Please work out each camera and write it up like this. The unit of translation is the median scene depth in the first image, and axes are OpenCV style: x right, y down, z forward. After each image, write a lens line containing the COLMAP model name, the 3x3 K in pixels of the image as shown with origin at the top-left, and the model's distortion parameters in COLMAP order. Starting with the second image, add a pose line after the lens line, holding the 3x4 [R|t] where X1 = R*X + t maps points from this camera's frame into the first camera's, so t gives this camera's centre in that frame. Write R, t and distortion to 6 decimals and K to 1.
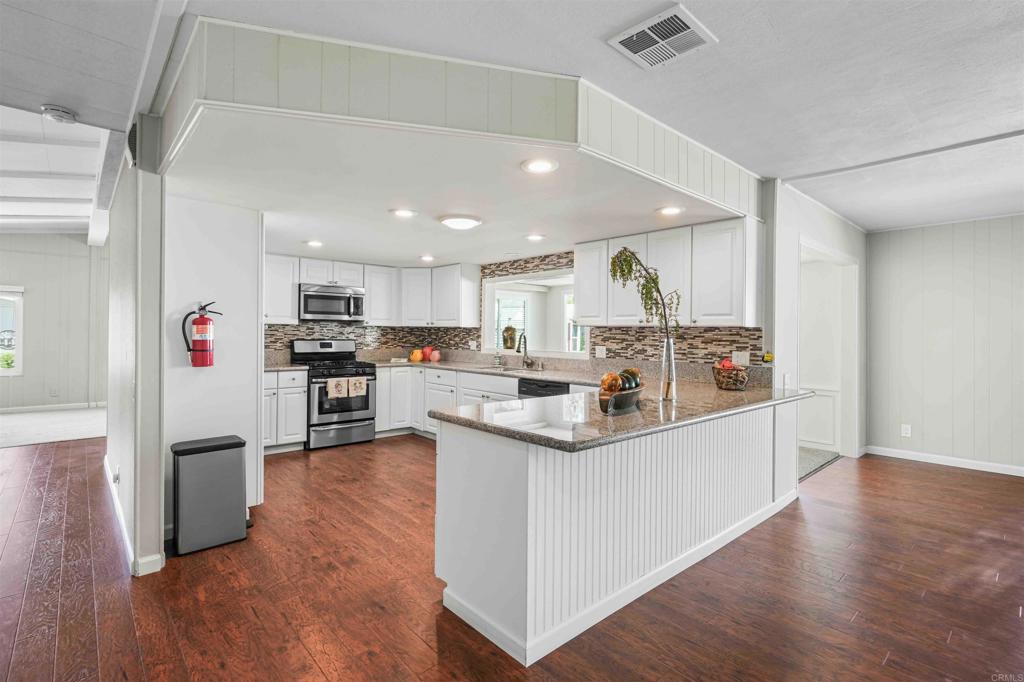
lens RADIAL K [[480.3, 0, 509.9], [0, 480.3, 332.9], [0, 0, 1]] dist [0.000126, 0.000008]
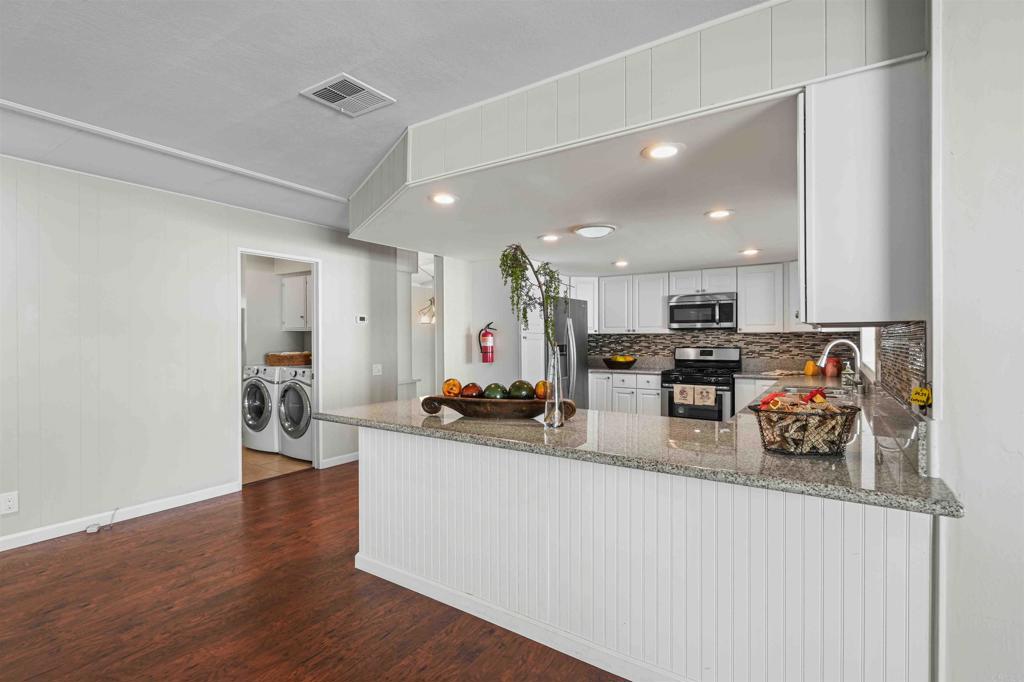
lens RADIAL K [[490.4, 0, 512.0], [0, 490.4, 341.0], [0, 0, 1]] dist [-0.025468, 0.000642]
pose [[0.247380, -0.008542, -0.968881, 0.566996], [0.006146, 0.999955, -0.007247, 0.005948], [0.968899, -0.004162, 0.247421, 0.389620]]
